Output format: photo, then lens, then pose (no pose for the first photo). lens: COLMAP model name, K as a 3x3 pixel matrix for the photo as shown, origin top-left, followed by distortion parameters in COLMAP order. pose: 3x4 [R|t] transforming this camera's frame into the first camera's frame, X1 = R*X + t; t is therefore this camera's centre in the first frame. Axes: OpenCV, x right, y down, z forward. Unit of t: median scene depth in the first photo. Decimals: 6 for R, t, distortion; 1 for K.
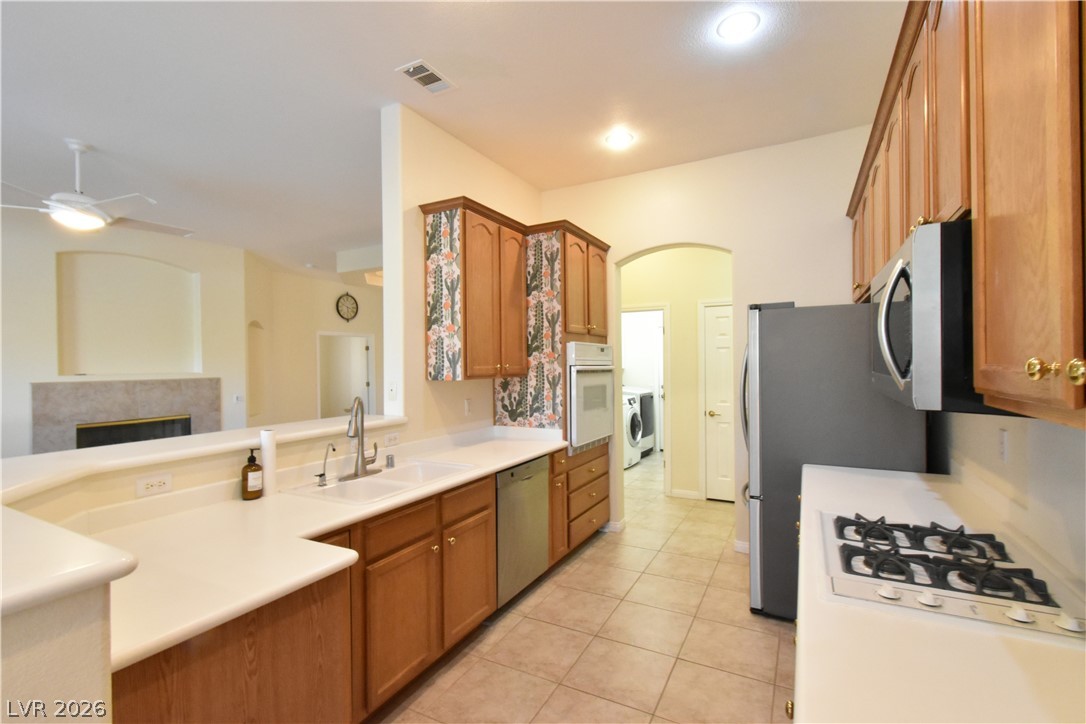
lens RADIAL K [[486.0, 0, 539.4], [0, 486.0, 361.9], [0, 0, 1]] dist [-0.000556, -0.000796]
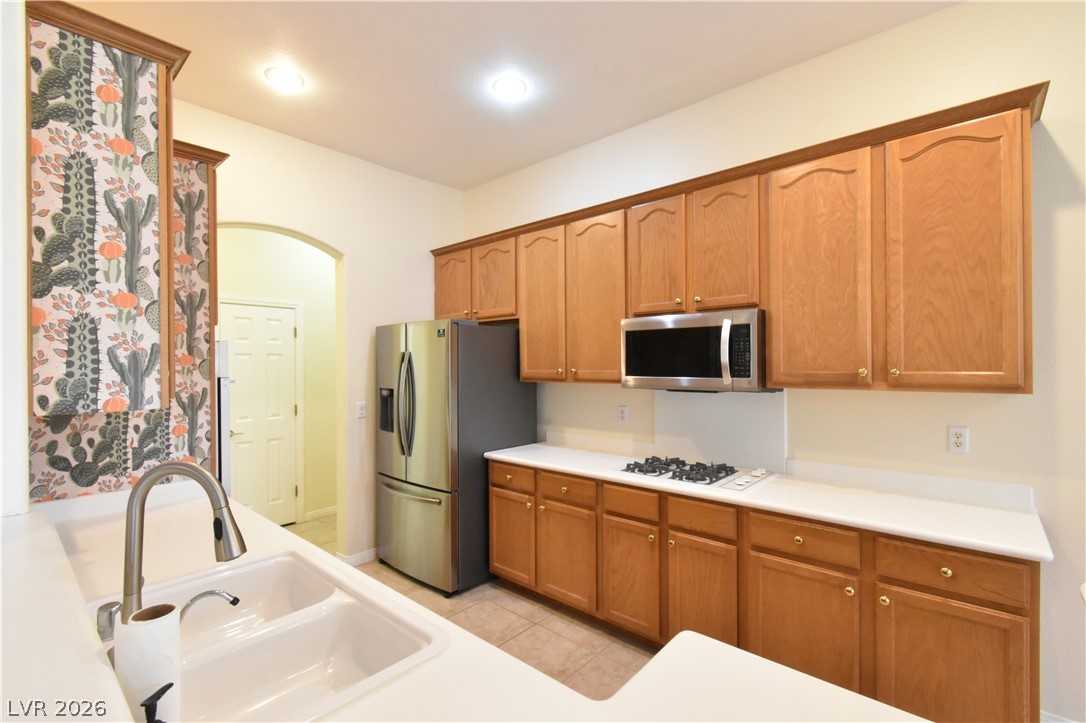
lens RADIAL K [[486.0, 0, 539.4], [0, 486.0, 361.4], [0, 0, 1]] dist [-0.000556, -0.000796]
pose [[0.231645, 0.015247, 0.972681, -0.471557], [0.002233, 0.999866, -0.016205, -0.001415], [-0.972798, 0.005926, 0.231580, 0.430068]]
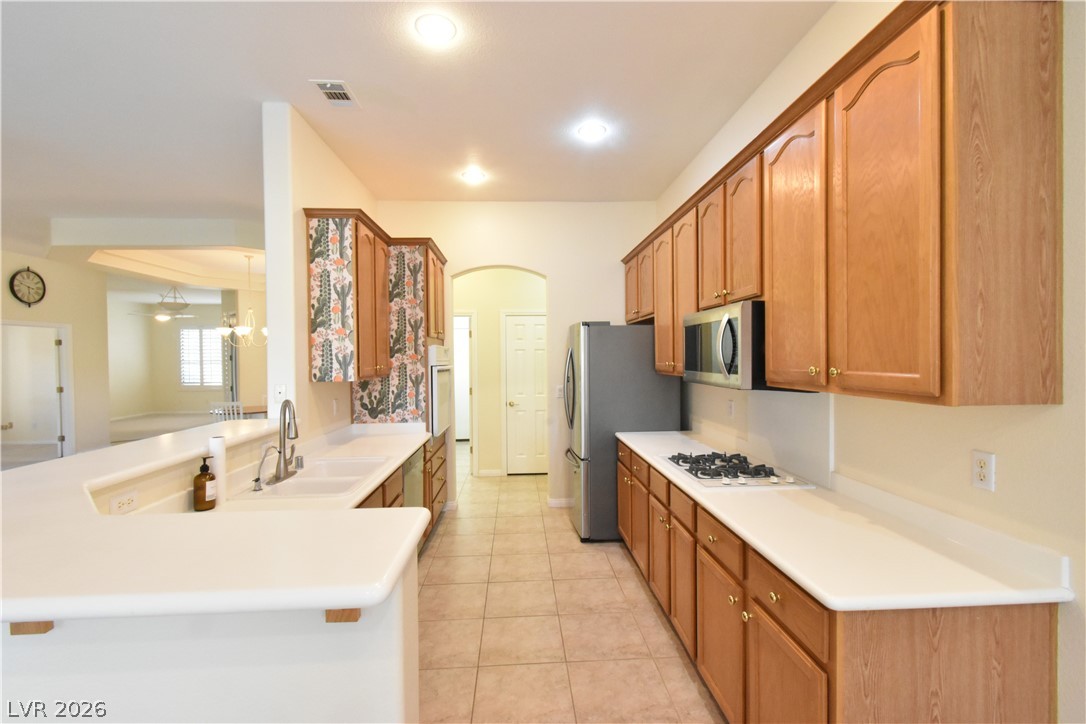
lens RADIAL K [[480.0, 0, 539.6], [0, 480.0, 360.4], [0, 0, 1]] dist [0.000849, -0.000158]
pose [[0.853558, -0.001509, 0.520996, -0.306539], [-0.000281, 0.999994, 0.003356, -0.009475], [-0.520998, -0.003011, 0.853553, -0.090747]]
